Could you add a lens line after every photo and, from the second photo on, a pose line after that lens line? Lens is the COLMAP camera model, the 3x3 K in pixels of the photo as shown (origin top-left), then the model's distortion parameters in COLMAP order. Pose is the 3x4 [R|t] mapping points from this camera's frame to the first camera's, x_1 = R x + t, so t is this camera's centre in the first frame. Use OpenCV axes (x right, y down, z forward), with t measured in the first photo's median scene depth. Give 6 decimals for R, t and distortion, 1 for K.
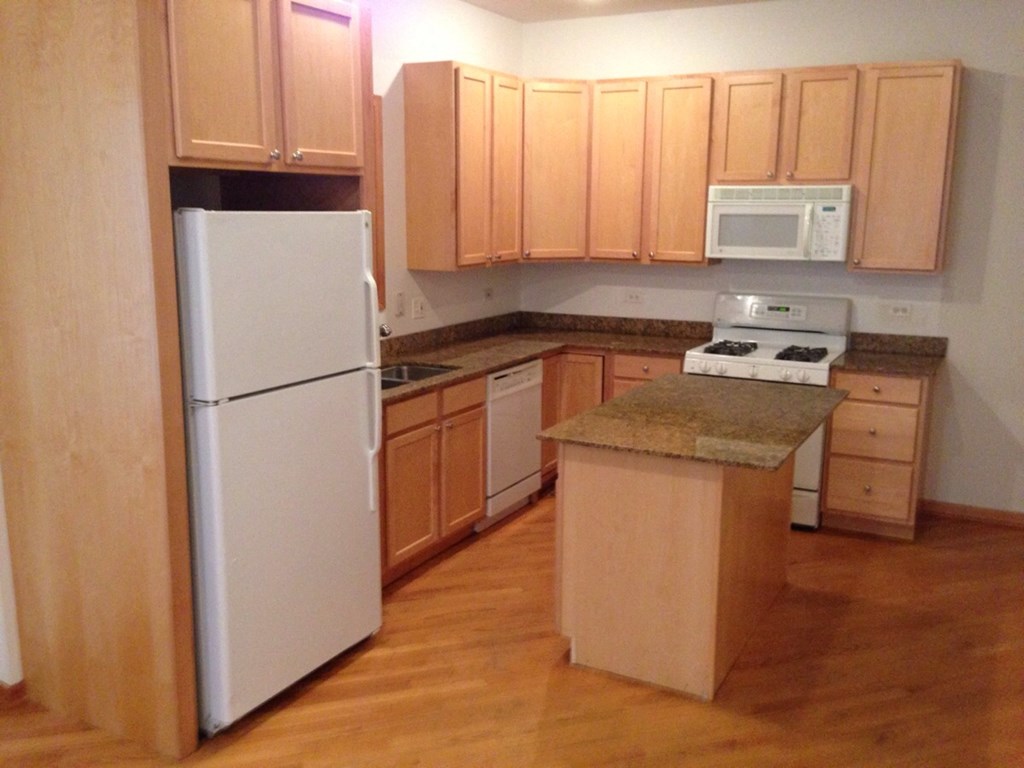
lens RADIAL K [[1013.7, 0, 543.4], [0, 1013.7, 354.5], [0, 0, 1]] dist [0.214546, 0.002698]
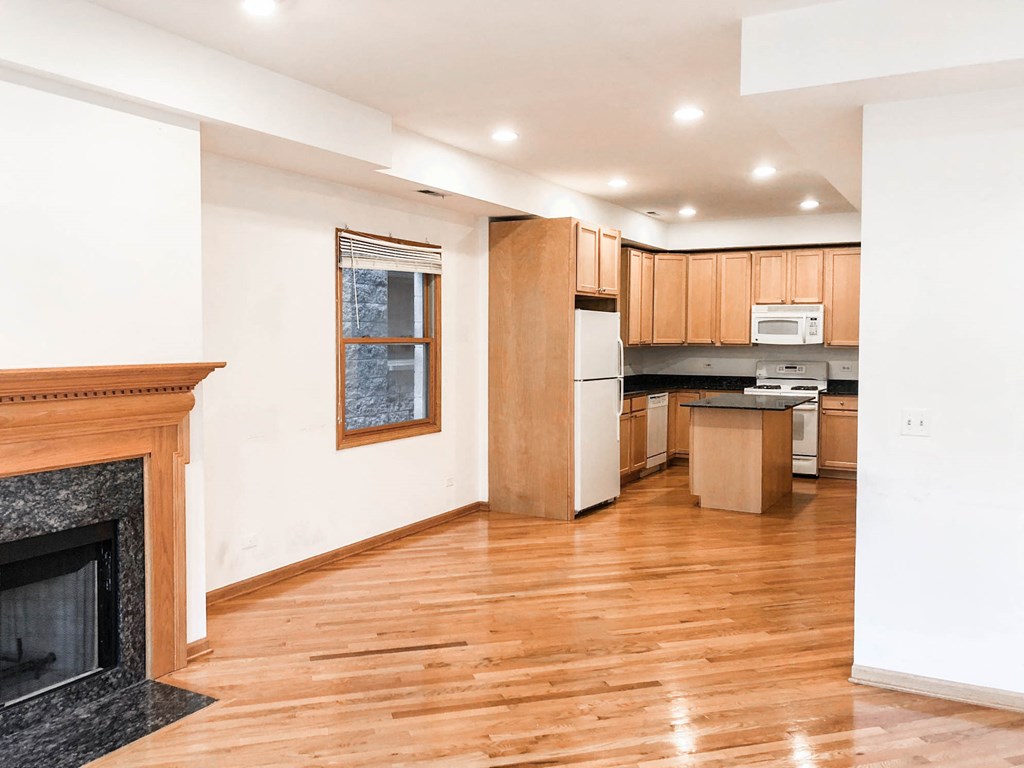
lens RADIAL K [[865.6, 0, 498.2], [0, 865.6, 366.0], [0, 0, 1]] dist [0.050218, -0.026456]
pose [[0.997787, -0.009511, -0.065808, -0.224059], [0.001402, 0.992506, -0.122192, 0.160702], [0.066477, 0.121829, 0.990322, -0.698288]]
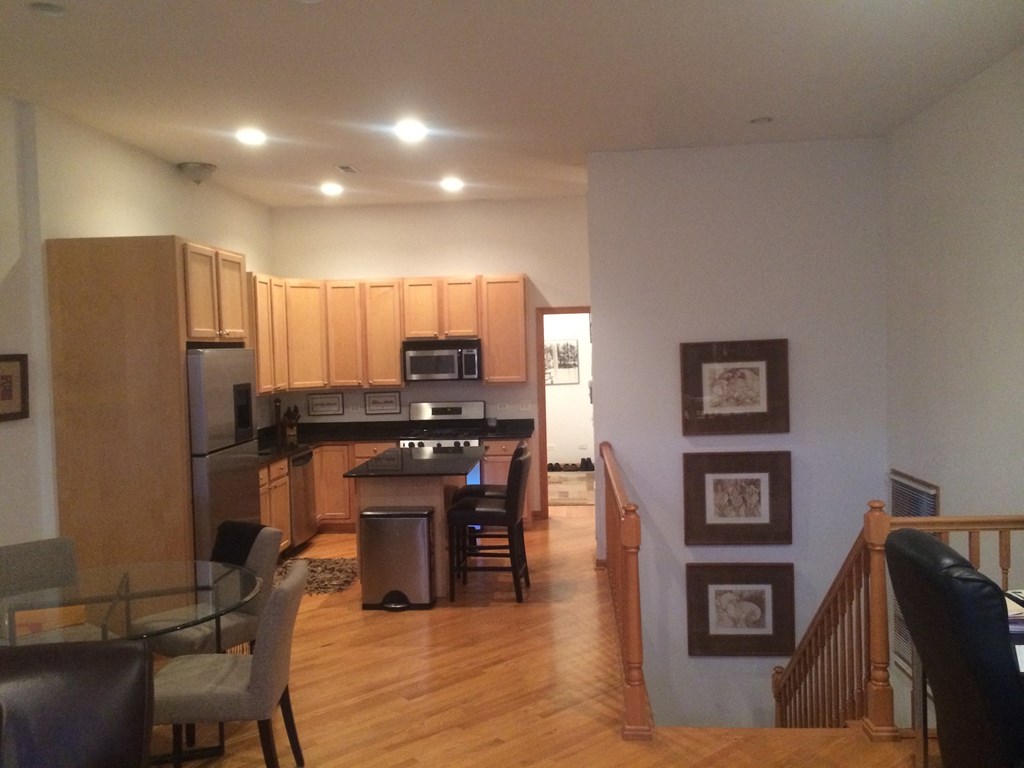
lens RADIAL K [[903.2, 0, 512.0], [0, 903.2, 384.0], [0, 0, 1]] dist [0.043686, 0.002515]
pose [[0.930559, -0.058537, 0.361431, -0.224485], [0.099499, 0.990418, -0.095769, 0.072768], [-0.352362, 0.125080, 0.927467, -0.464763]]
